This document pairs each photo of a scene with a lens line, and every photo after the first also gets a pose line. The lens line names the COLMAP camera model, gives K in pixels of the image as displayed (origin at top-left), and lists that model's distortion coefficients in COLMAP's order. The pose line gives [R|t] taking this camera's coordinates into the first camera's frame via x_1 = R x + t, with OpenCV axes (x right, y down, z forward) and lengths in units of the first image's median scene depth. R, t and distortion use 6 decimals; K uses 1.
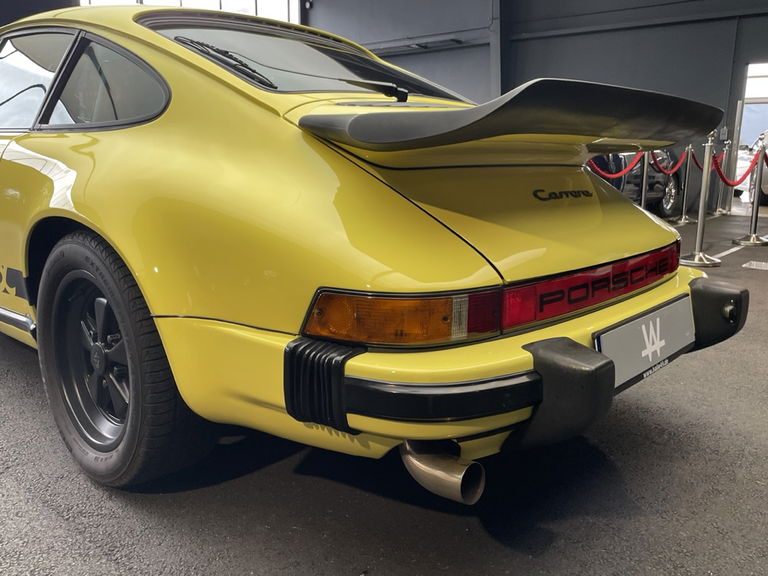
lens RADIAL K [[655.4, 0, 384.0], [0, 655.4, 288.0], [0, 0, 1]] dist [0.077146, -0.116260]
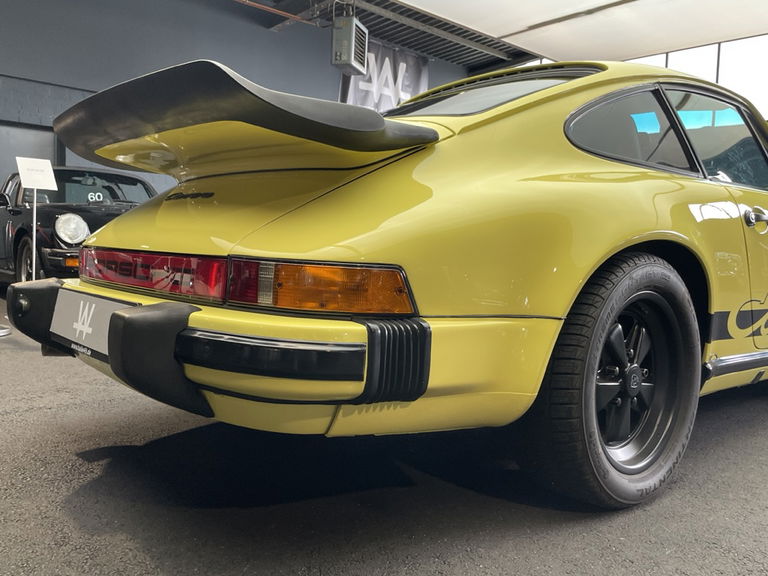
lens RADIAL K [[652.1, 0, 388.8], [0, 652.1, 293.1], [0, 0, 1]] dist [0.004626, -0.000129]
pose [[-0.110140, 0.045684, -0.992866, 1.337293], [-0.240252, 0.968096, 0.071196, -0.148063], [0.964442, 0.246379, -0.095650, 1.507904]]
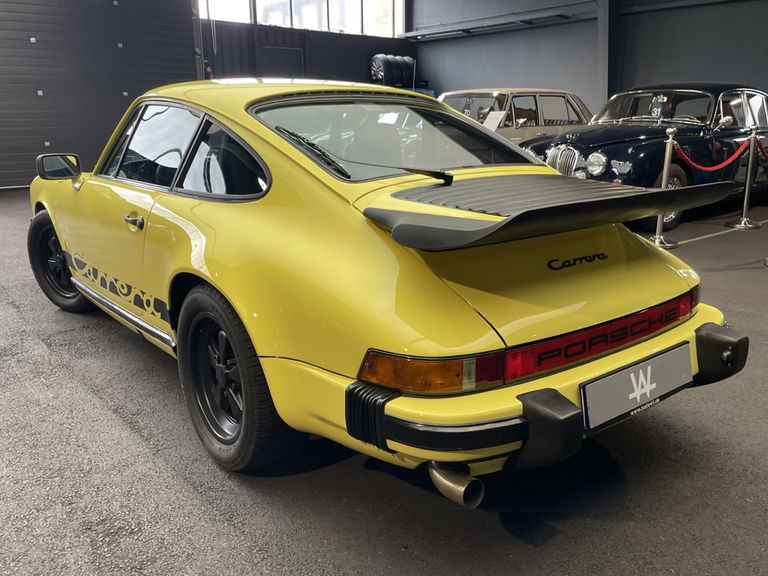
lens RADIAL K [[661.2, 0, 380.9], [0, 661.2, 301.4], [0, 0, 1]] dist [0.080515, -0.106086]
pose [[0.986215, 0.020606, -0.164179, 0.120831], [-0.009417, 0.997597, 0.068640, -0.153886], [0.165199, -0.066148, 0.984040, -0.297105]]
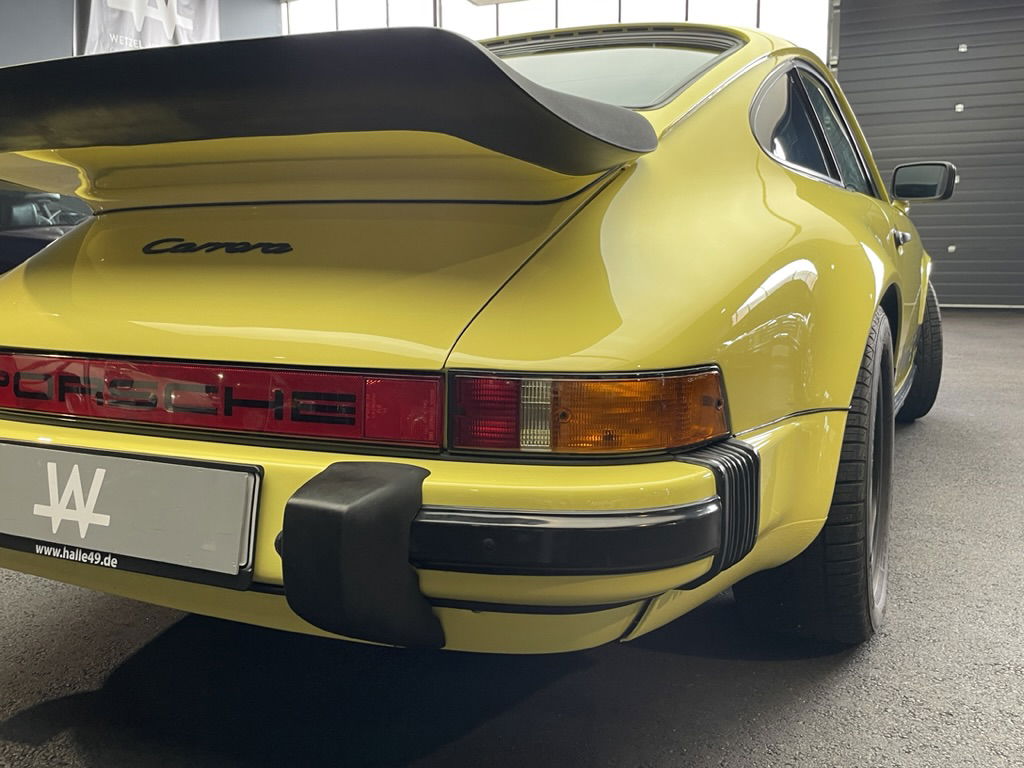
lens RADIAL K [[924.8, 0, 512.0], [0, 924.8, 384.0], [0, 0, 1]] dist [0.007887, -0.003926]
pose [[0.286104, 0.114353, -0.951351, 1.195699], [-0.183529, 0.981011, 0.062725, -0.127562], [0.940458, 0.156654, 0.301658, 1.062564]]
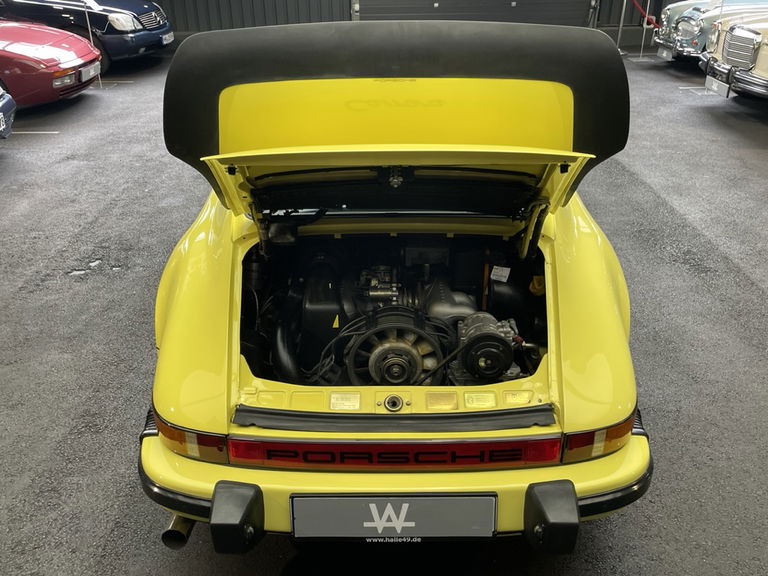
lens RADIAL K [[666.4, 0, 371.6], [0, 666.4, 288.5], [0, 0, 1]] dist [0.079099, -0.098907]
pose [[0.663737, 0.324265, -0.674022, 1.013161], [-0.127875, 0.937067, 0.324890, -0.652746], [0.736954, -0.129451, 0.663431, 0.243854]]
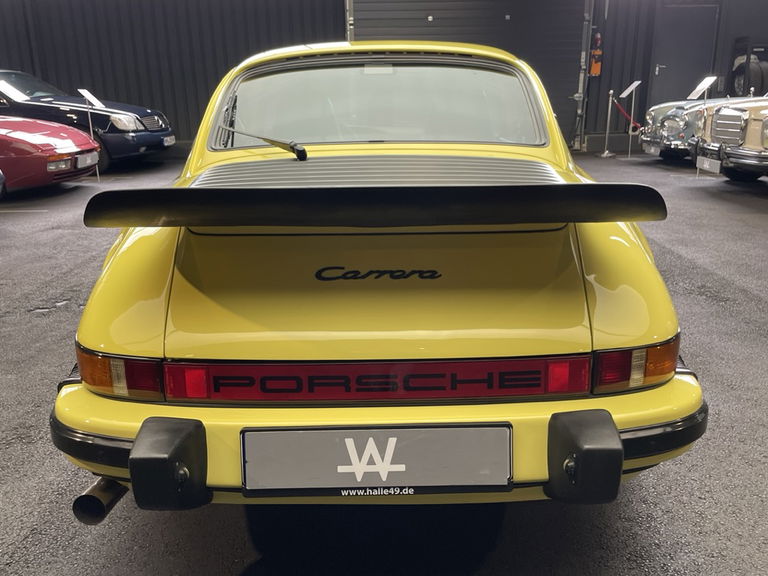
lens RADIAL K [[661.2, 0, 380.9], [0, 661.2, 301.4], [0, 0, 1]] dist [0.080515, -0.106086]
pose [[0.674401, 0.194035, -0.712414, 0.969870], [-0.123137, 0.980897, 0.150593, -0.252376], [0.728025, -0.013836, 0.685411, 0.396536]]
